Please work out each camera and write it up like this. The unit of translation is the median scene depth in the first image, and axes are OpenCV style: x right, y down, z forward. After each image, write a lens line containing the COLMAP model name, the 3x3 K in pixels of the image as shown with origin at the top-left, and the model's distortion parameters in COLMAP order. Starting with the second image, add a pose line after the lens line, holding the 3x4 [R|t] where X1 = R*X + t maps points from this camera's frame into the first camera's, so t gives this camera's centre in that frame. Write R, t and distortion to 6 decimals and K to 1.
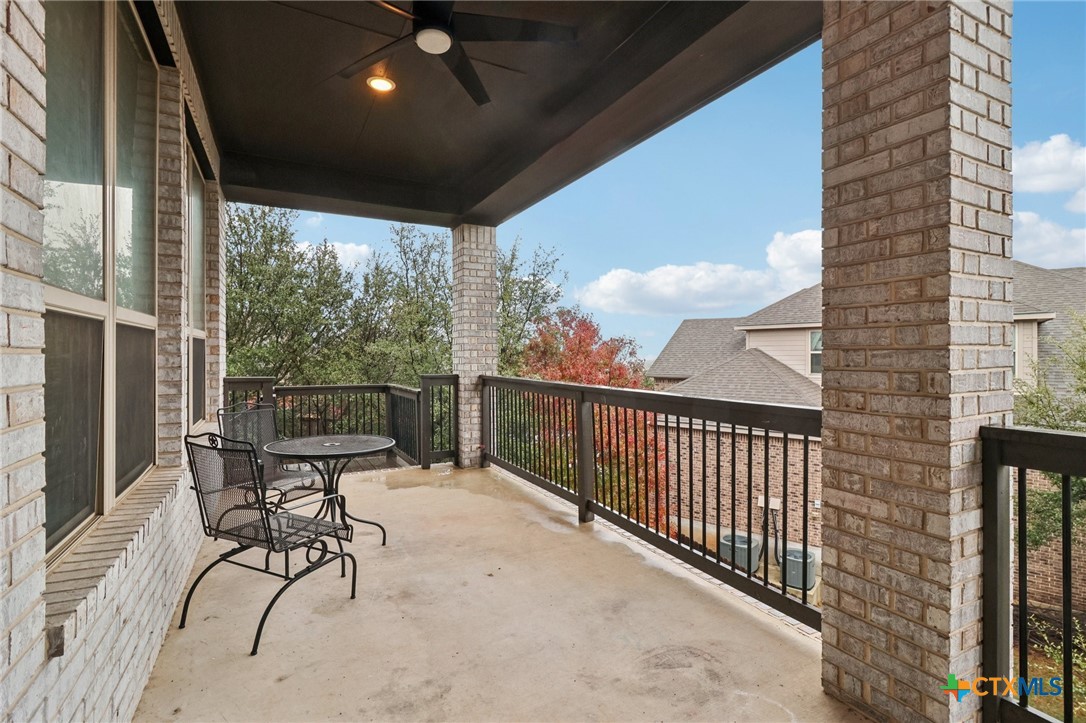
lens RADIAL K [[500.9, 0, 541.5], [0, 500.9, 357.6], [0, 0, 1]] dist [0.000477, -0.000037]
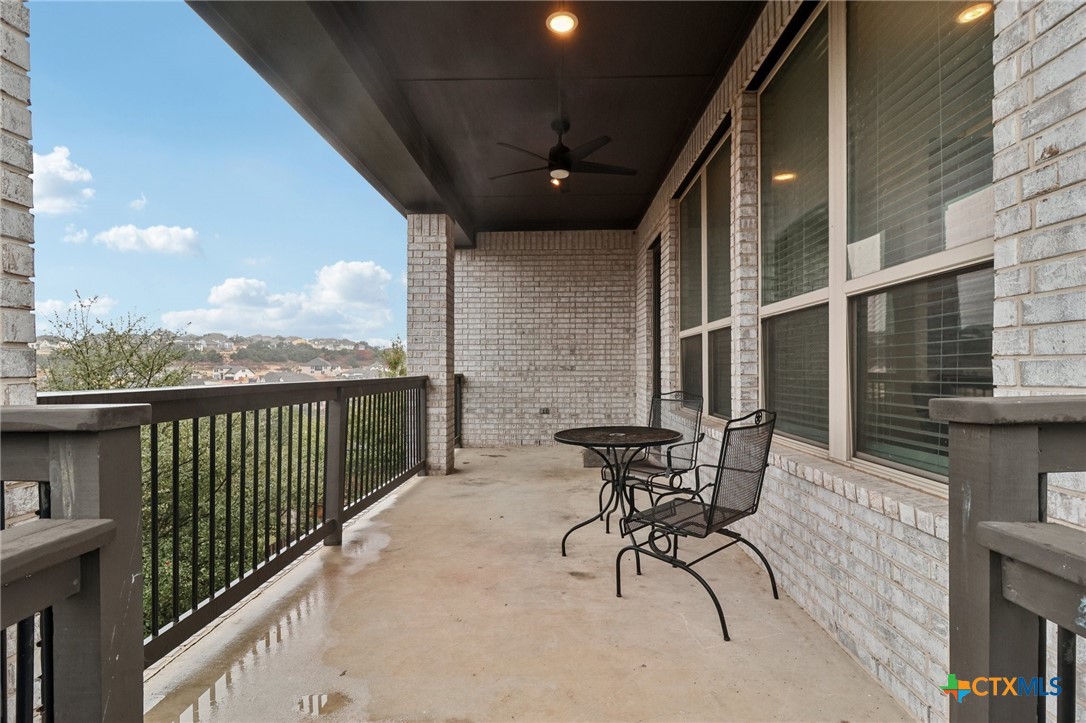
lens RADIAL K [[504.8, 0, 543.0], [0, 504.8, 361.5], [0, 0, 1]] dist [-0.000566, -0.000019]
pose [[-0.872039, 0.014106, 0.489233, -0.796539], [0.008634, 0.999872, -0.013440, 0.050074], [-0.489360, -0.007496, -0.872050, 1.986951]]
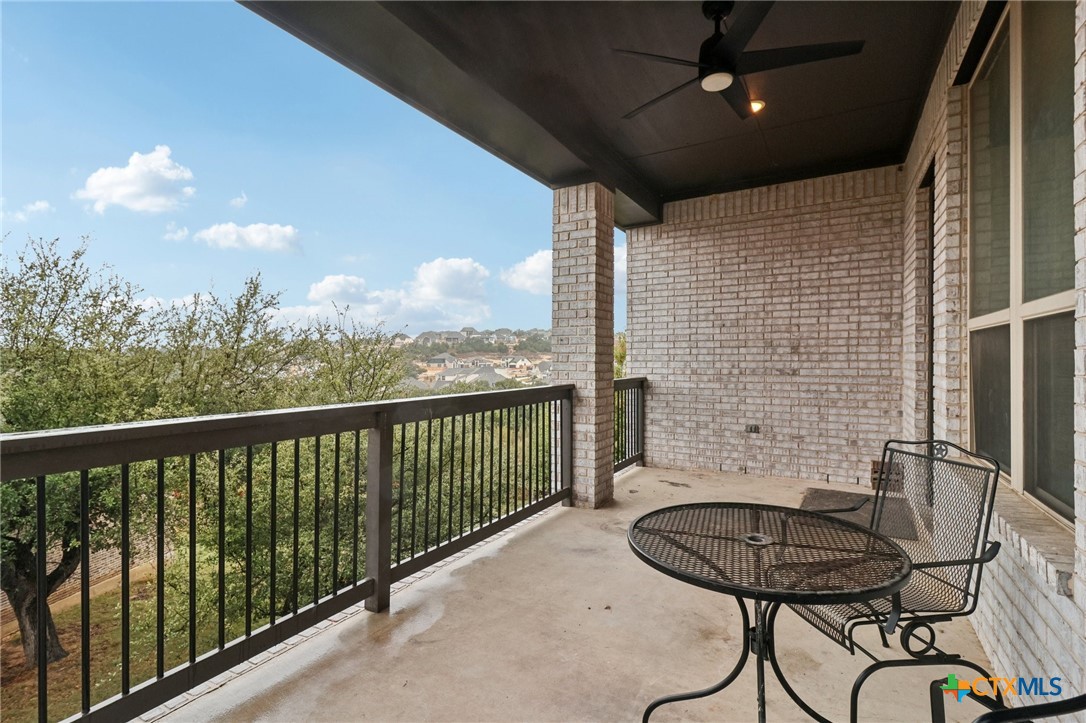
lens RADIAL K [[500.9, 0, 541.5], [0, 500.9, 357.6], [0, 0, 1]] dist [0.000477, -0.000037]
pose [[-0.528454, 0.007661, 0.848927, -0.746663], [0.007630, 0.999962, -0.004274, 0.002291], [-0.848927, 0.004218, -0.528493, 1.484000]]
